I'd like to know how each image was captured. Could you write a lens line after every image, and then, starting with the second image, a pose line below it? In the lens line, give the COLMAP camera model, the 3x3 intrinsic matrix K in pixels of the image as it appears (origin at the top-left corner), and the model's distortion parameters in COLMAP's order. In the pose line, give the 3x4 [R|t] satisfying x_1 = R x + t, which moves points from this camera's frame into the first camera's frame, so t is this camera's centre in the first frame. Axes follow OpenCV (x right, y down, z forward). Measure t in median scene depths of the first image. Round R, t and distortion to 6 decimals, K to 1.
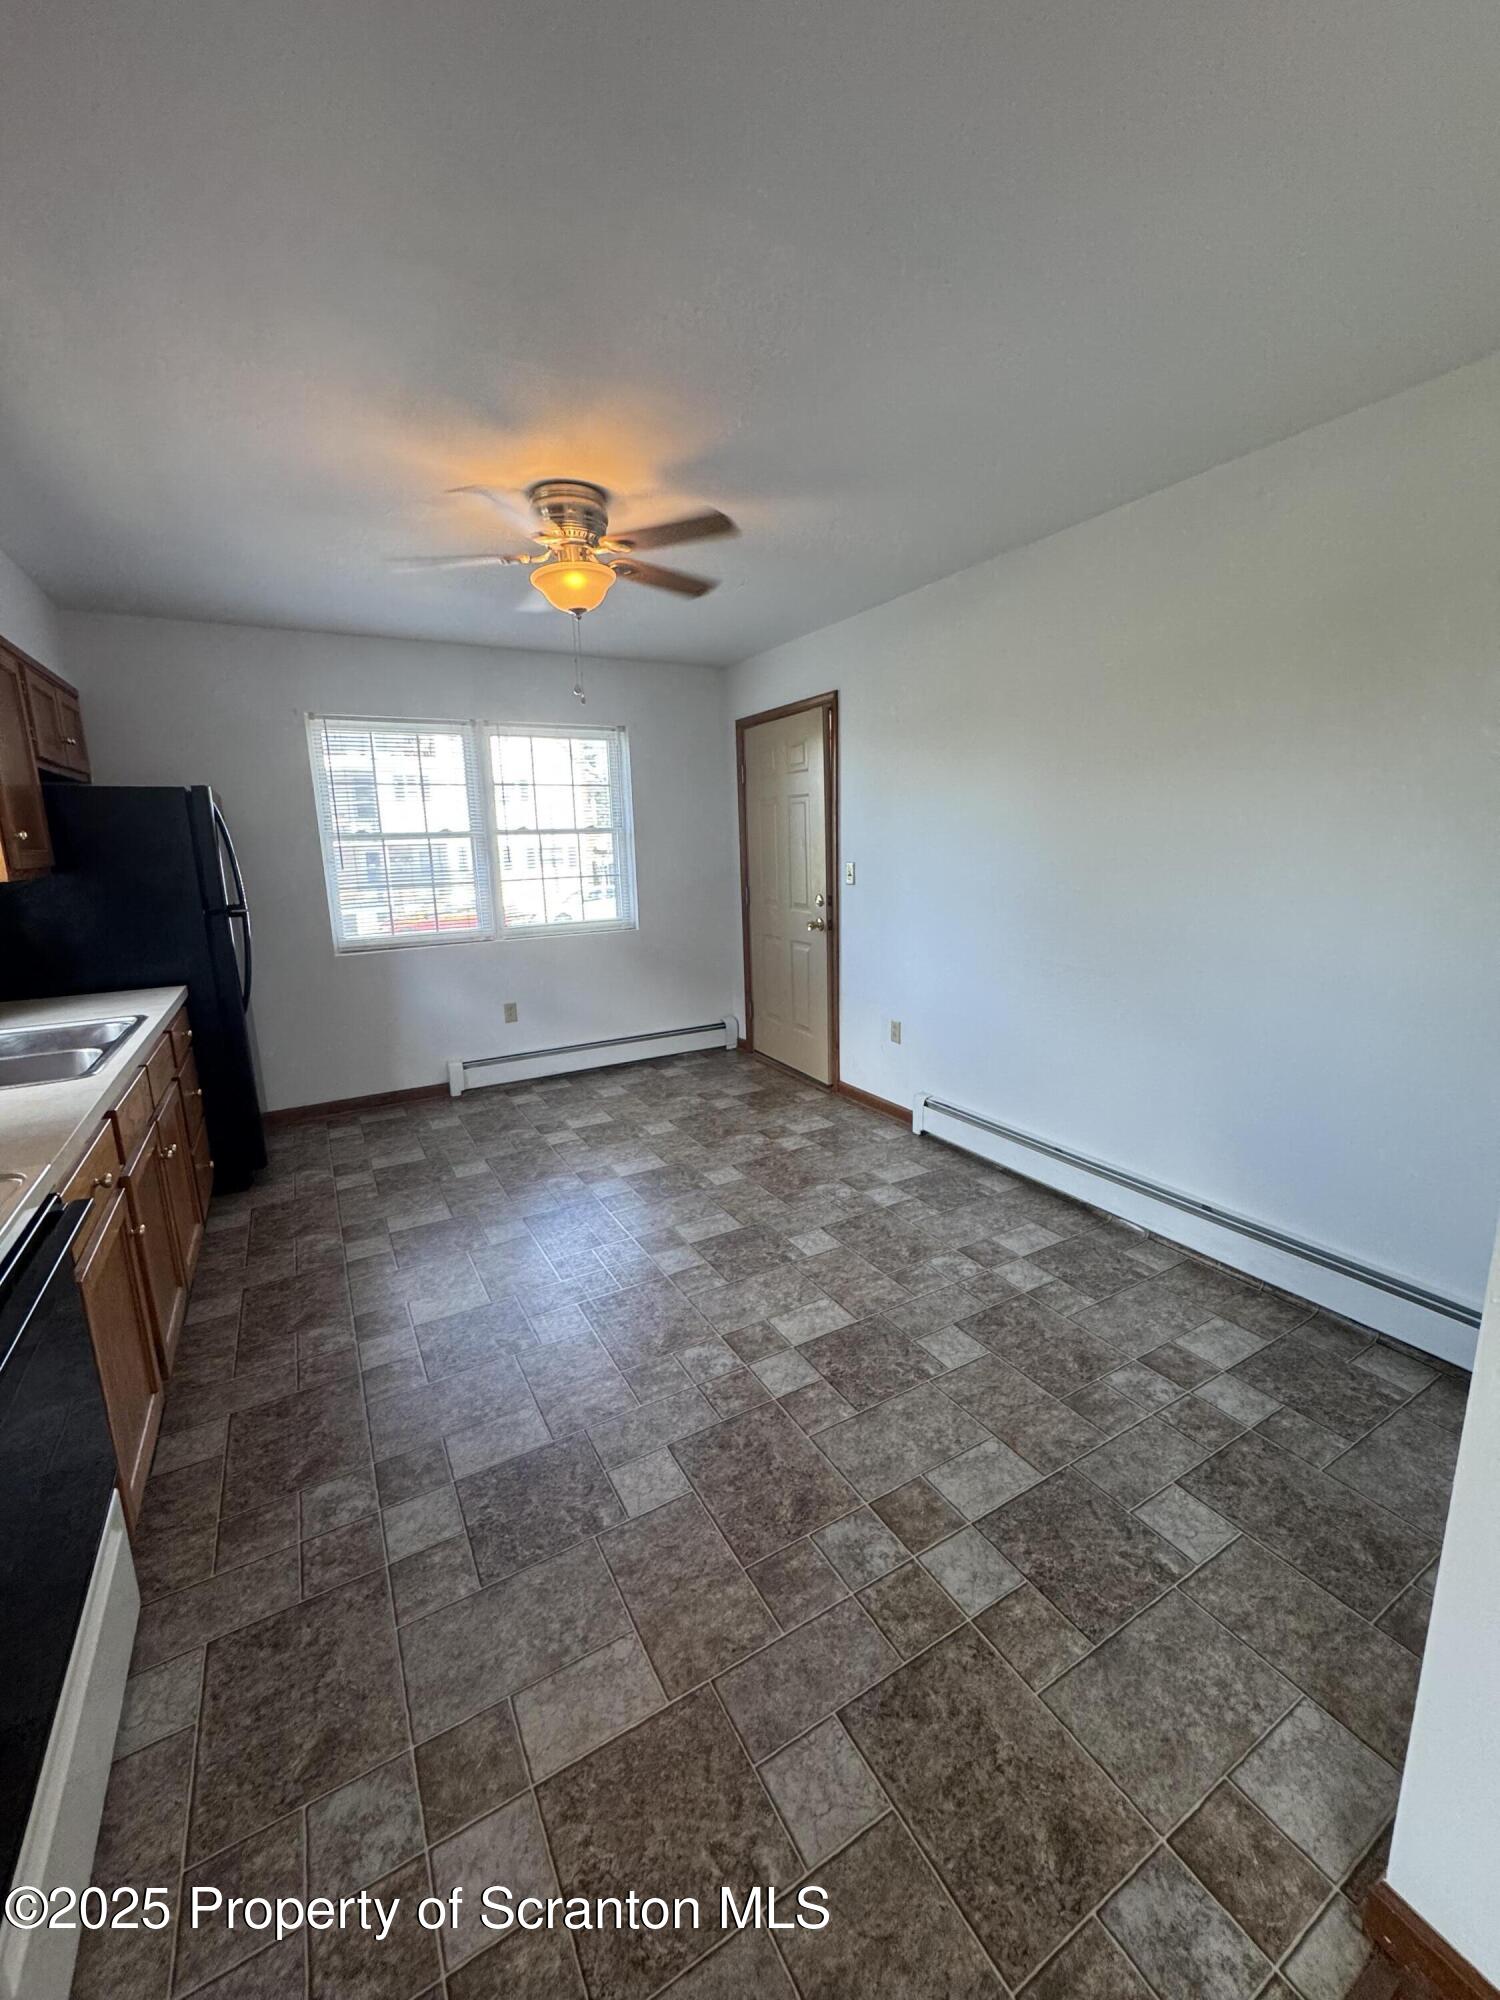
lens RADIAL K [[799.4, 0, 757.5], [0, 799.4, 996.5], [0, 0, 1]] dist [-0.003950, 0.001010]
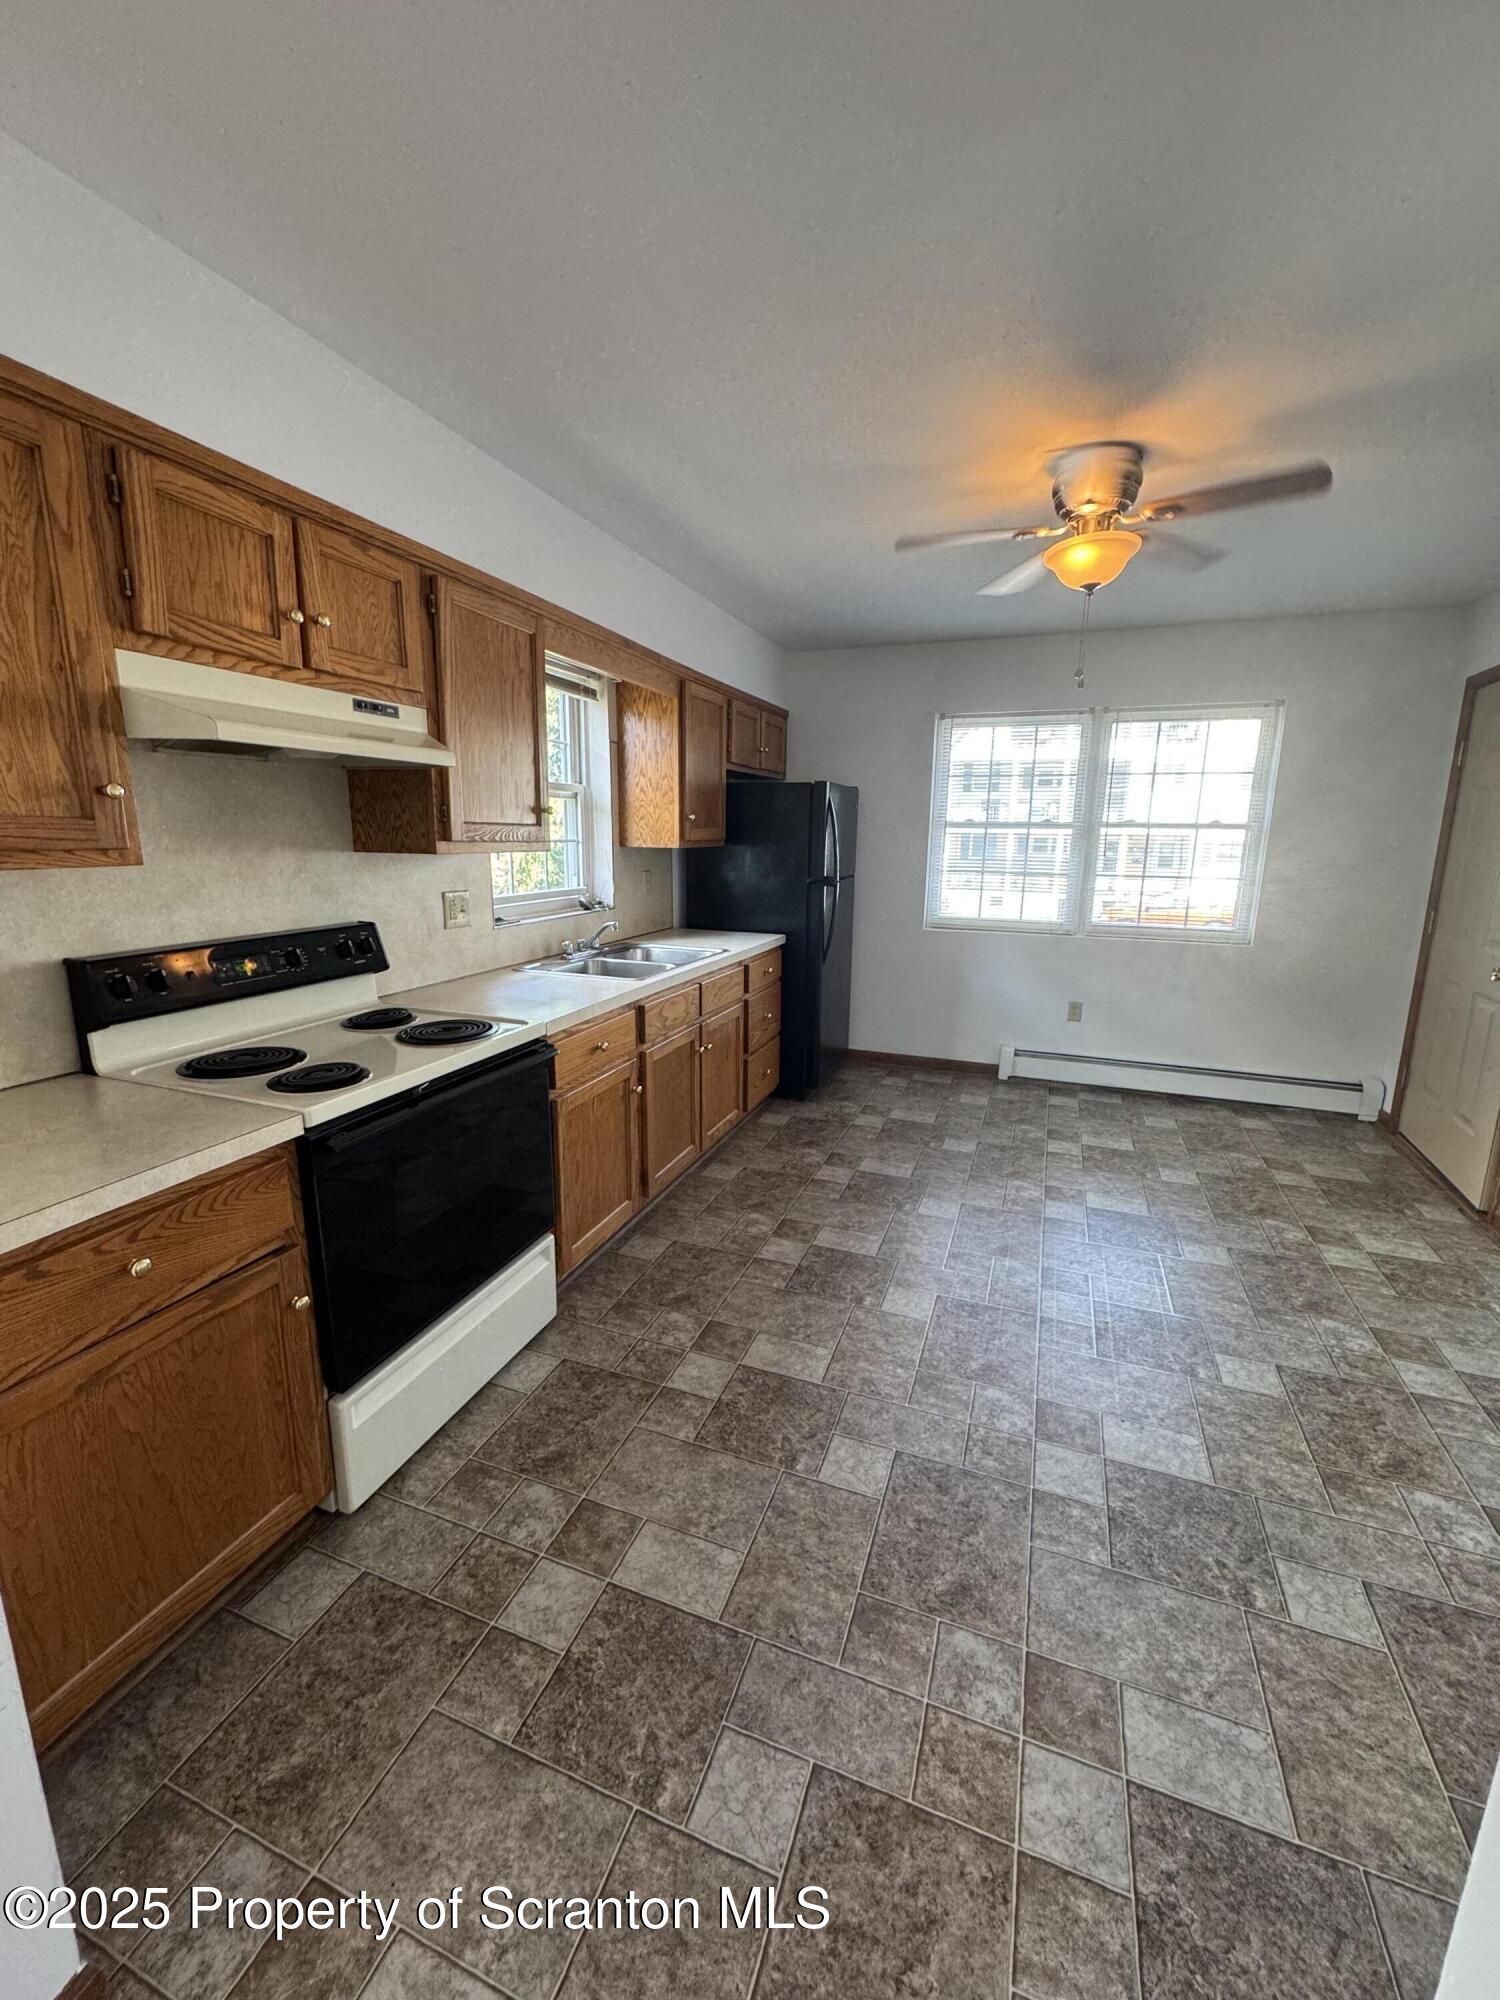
lens RADIAL K [[799.4, 0, 748.1], [0, 799.4, 996.0], [0, 0, 1]] dist [-0.003950, 0.001010]
pose [[0.630539, 0.189451, -0.752681, 0.434994], [-0.179616, 0.979045, 0.095959, -0.052353], [0.755088, 0.074688, 0.651355, 0.188885]]
